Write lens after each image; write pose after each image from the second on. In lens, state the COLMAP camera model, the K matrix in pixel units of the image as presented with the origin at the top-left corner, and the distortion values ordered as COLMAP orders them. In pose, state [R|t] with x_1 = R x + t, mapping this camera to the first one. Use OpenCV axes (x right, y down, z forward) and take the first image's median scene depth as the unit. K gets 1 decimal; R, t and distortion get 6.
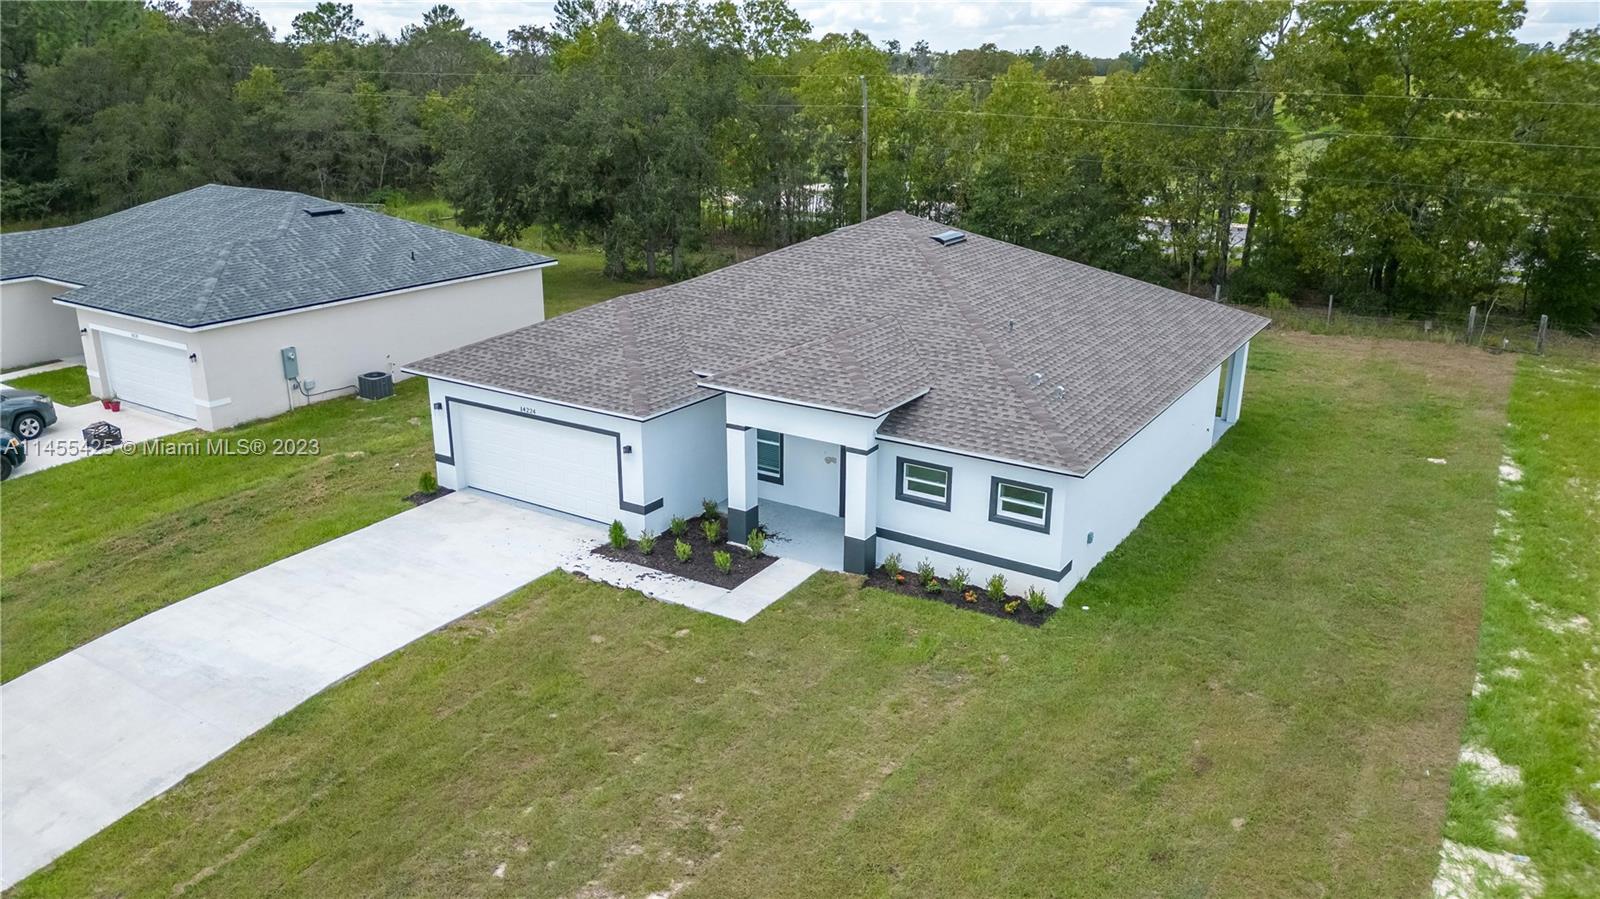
lens RADIAL K [[1152.4, 0, 794.9], [0, 1152.4, 447.8], [0, 0, 1]] dist [0.007516, -0.024014]
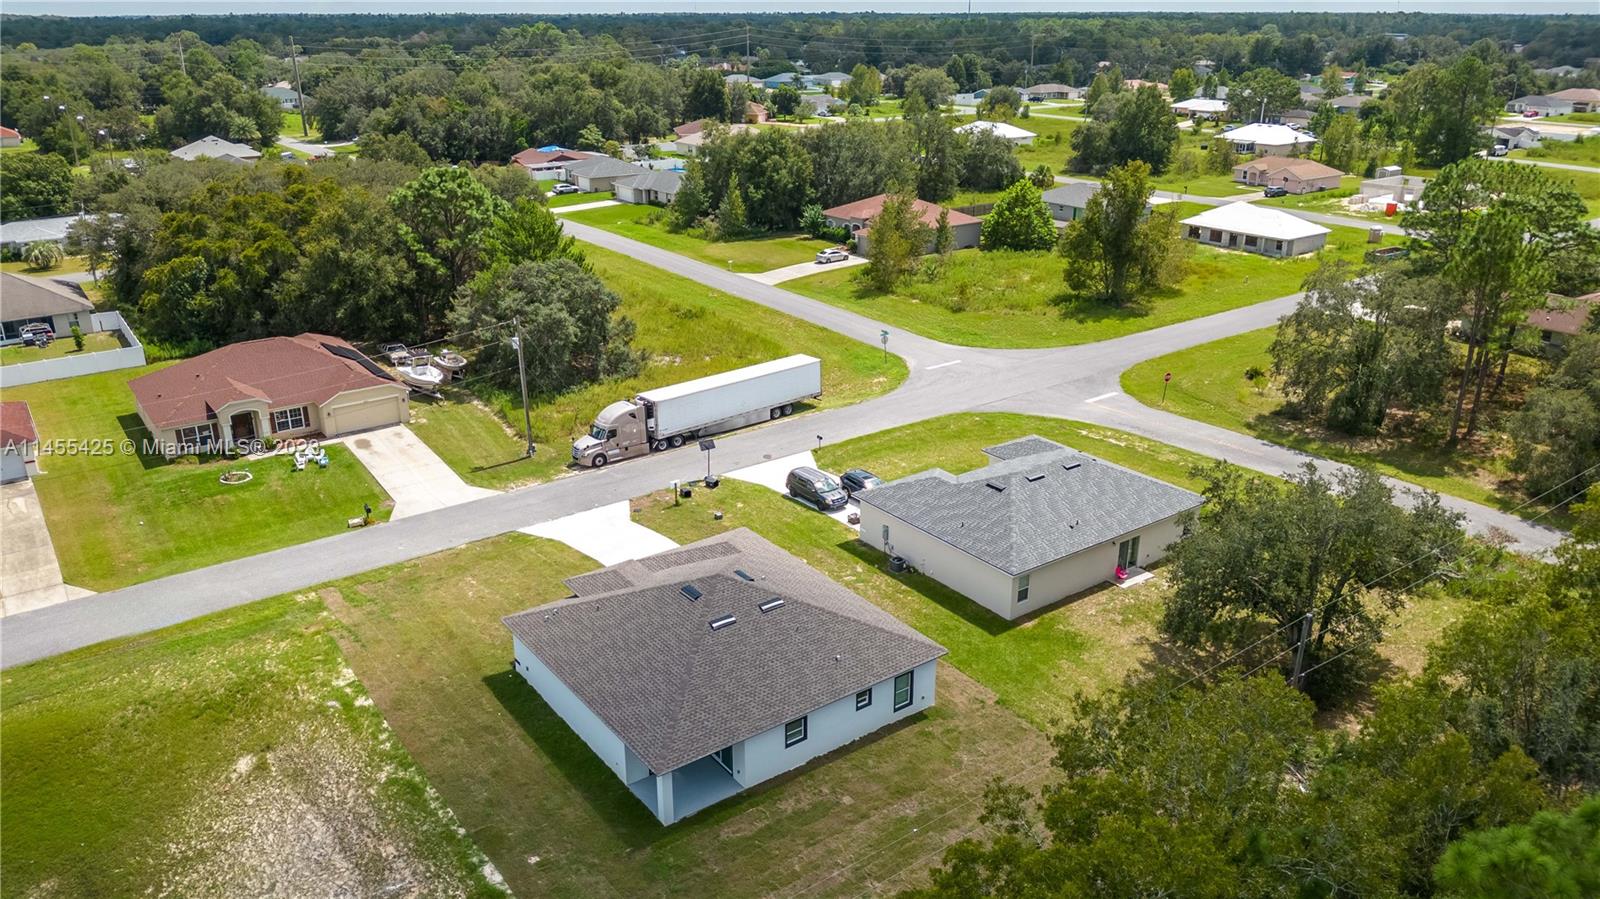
lens RADIAL K [[1145.6, 0, 793.9], [0, 1145.6, 449.2], [0, 0, 1]] dist [0.043228, -0.089327]
pose [[-0.358014, 0.326694, -0.874698, 1.958873], [-0.293506, 0.849931, 0.437576, -1.498237], [0.886386, 0.413387, -0.208401, 1.726657]]
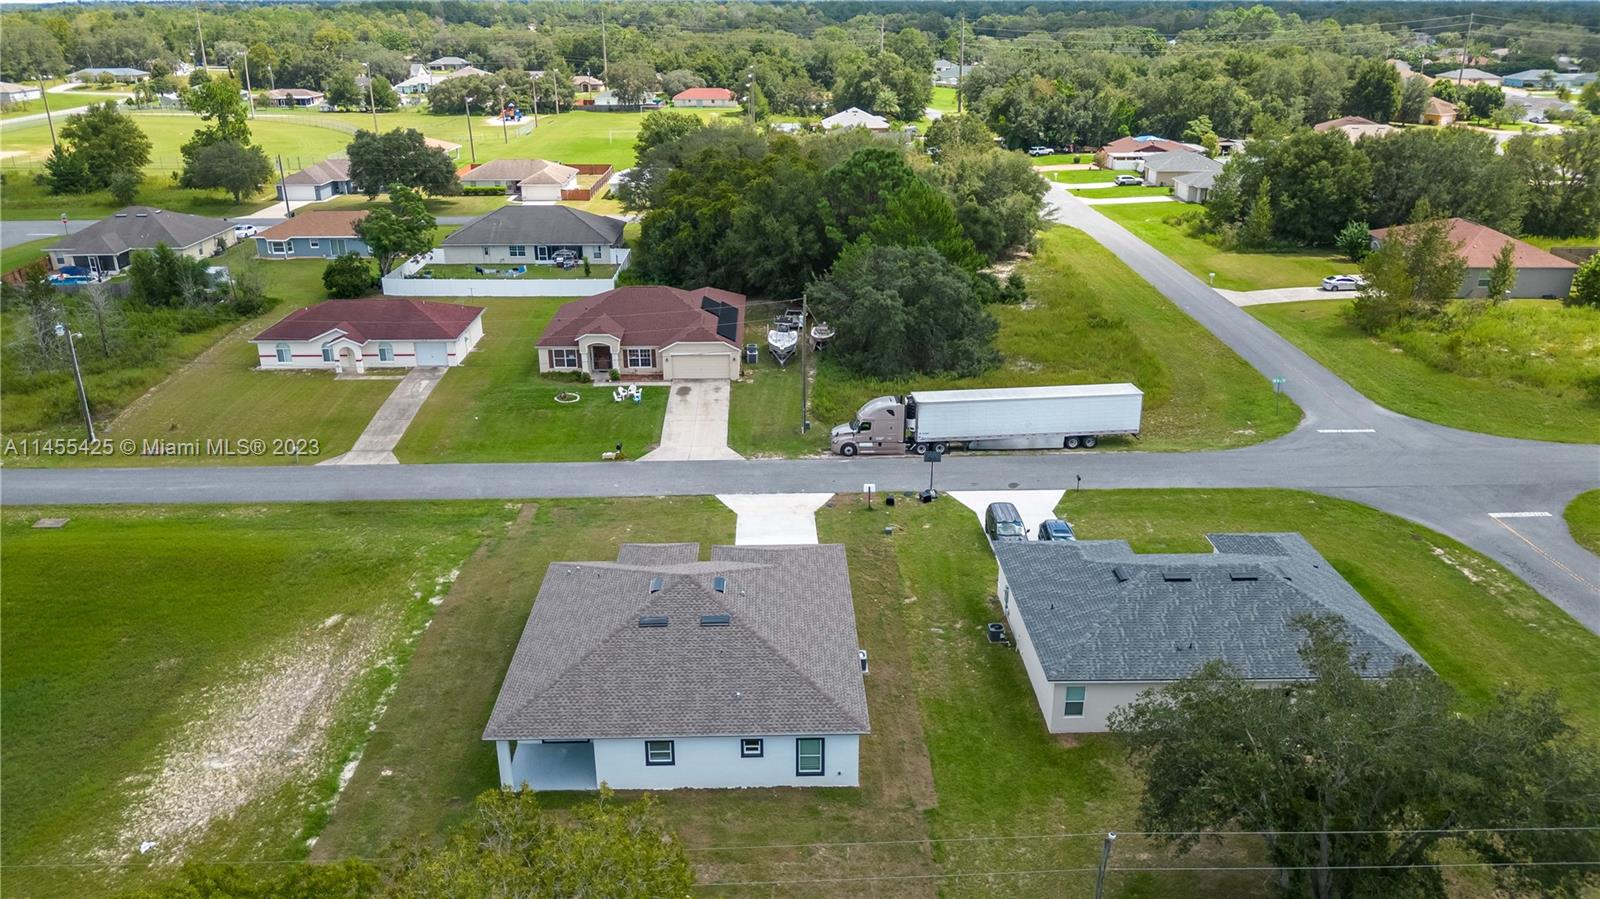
lens RADIAL K [[1135.0, 0, 793.5], [0, 1135.0, 452.2], [0, 0, 1]] dist [0.042776, -0.087172]
pose [[-0.829801, 0.203819, -0.519507, 1.028232], [-0.176836, 0.786911, 0.591186, -1.770988], [0.529301, 0.582434, -0.616937, 2.545892]]
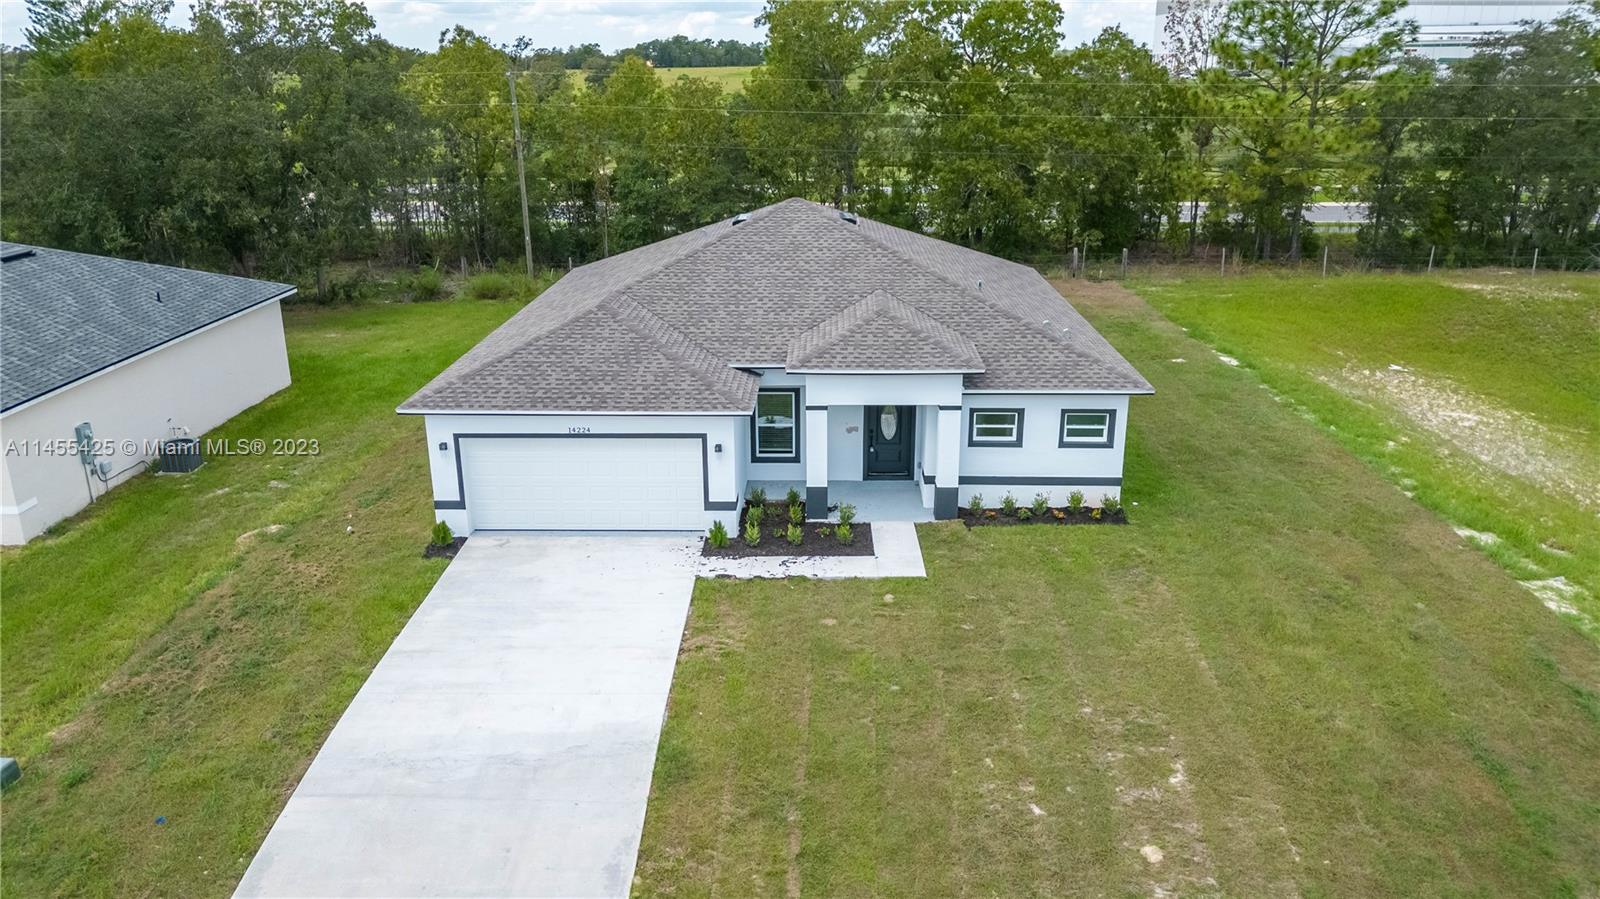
lens RADIAL K [[1152.4, 0, 794.9], [0, 1152.4, 447.8], [0, 0, 1]] dist [0.007516, -0.024014]
pose [[0.856318, -0.172623, 0.486746, -0.575178], [0.170994, 0.984093, 0.048181, -0.035425], [-0.487320, 0.041973, 0.872214, 0.098673]]
